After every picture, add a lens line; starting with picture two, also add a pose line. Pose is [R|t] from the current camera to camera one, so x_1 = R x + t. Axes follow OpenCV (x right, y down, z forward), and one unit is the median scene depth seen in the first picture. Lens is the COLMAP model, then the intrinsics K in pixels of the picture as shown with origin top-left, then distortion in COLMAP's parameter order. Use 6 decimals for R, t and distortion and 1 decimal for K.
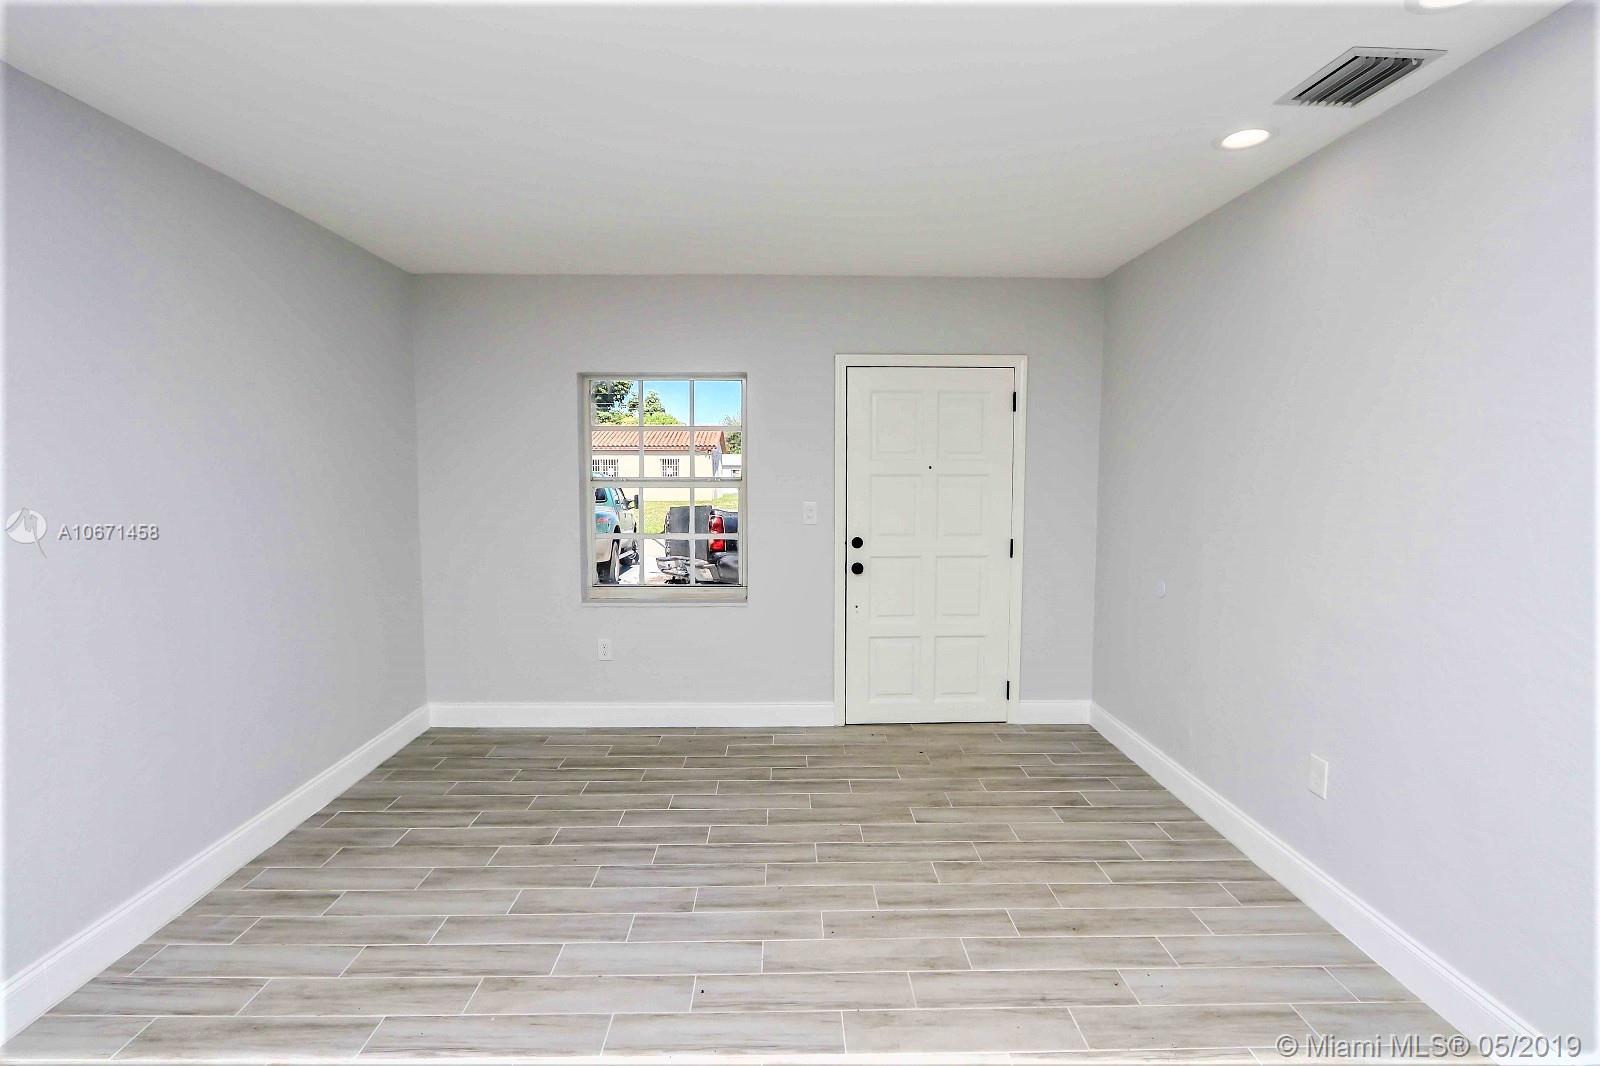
lens RADIAL K [[791.0, 0, 805.5], [0, 791.0, 553.9], [0, 0, 1]] dist [-0.012640, -0.000454]
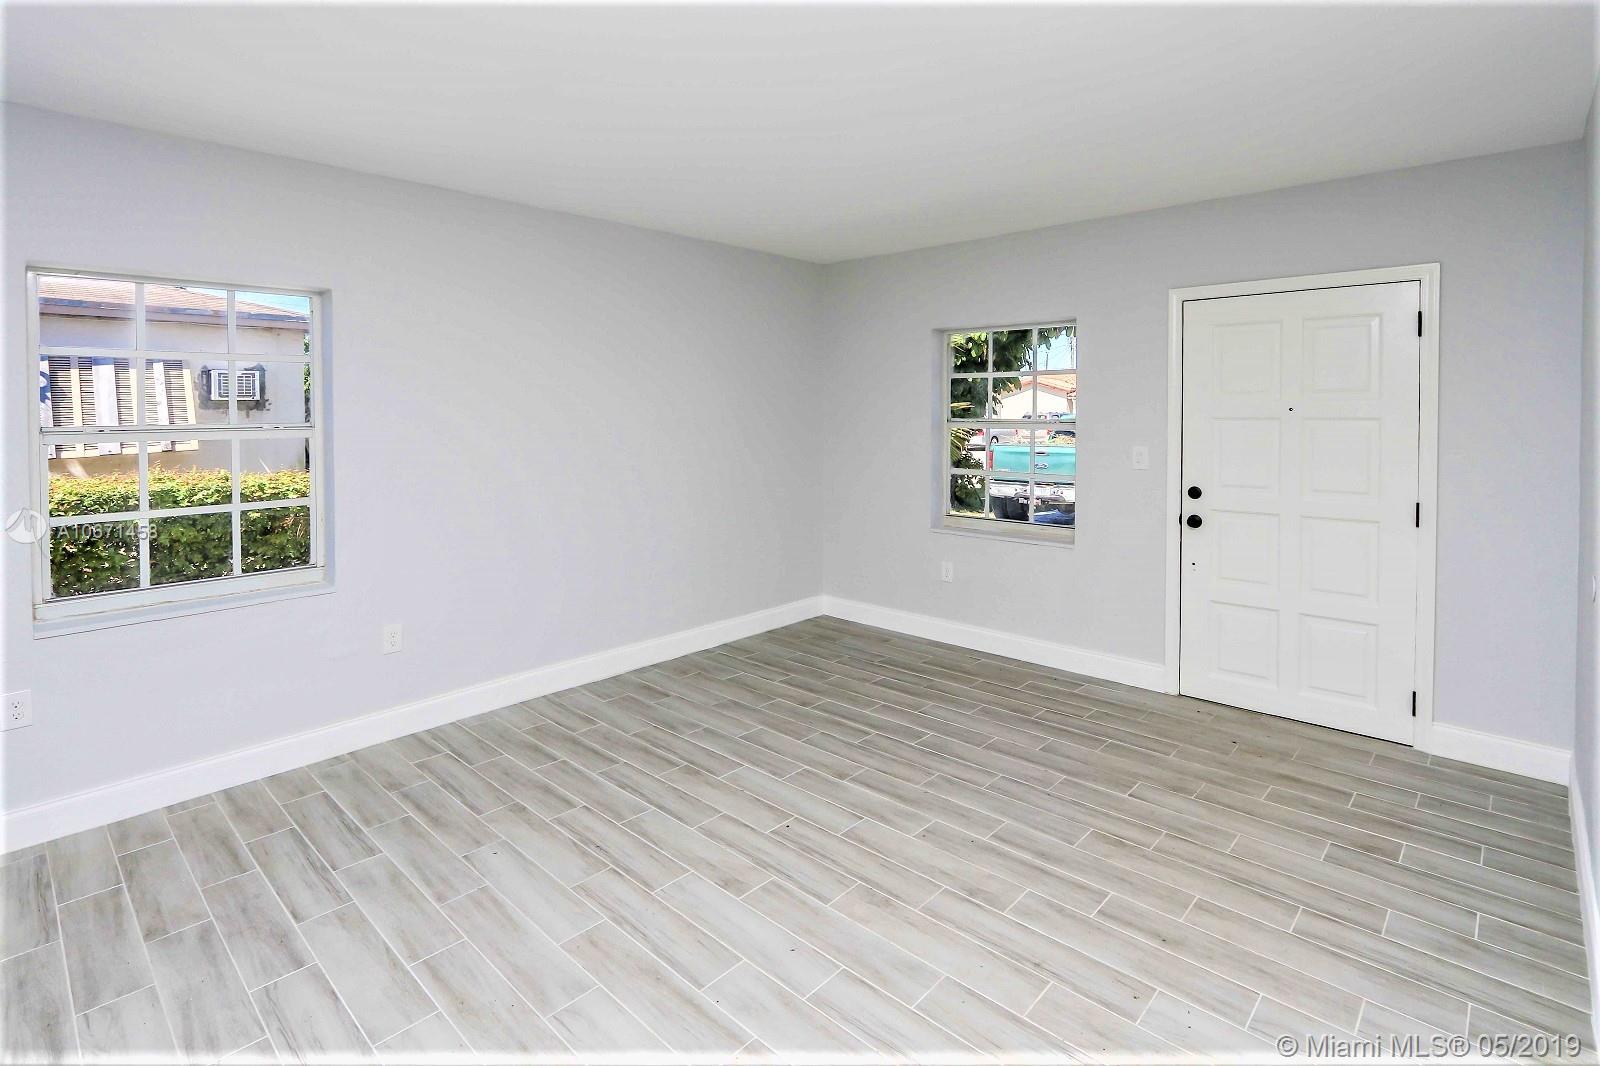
lens RADIAL K [[783.9, 0, 764.8], [0, 783.9, 435.3], [0, 0, 1]] dist [-0.003167, -0.000081]
pose [[0.701010, 0.017201, -0.712944, 0.512179], [-0.070439, 0.996491, -0.045218, -0.006243], [0.709665, 0.081917, 0.699761, 0.031932]]
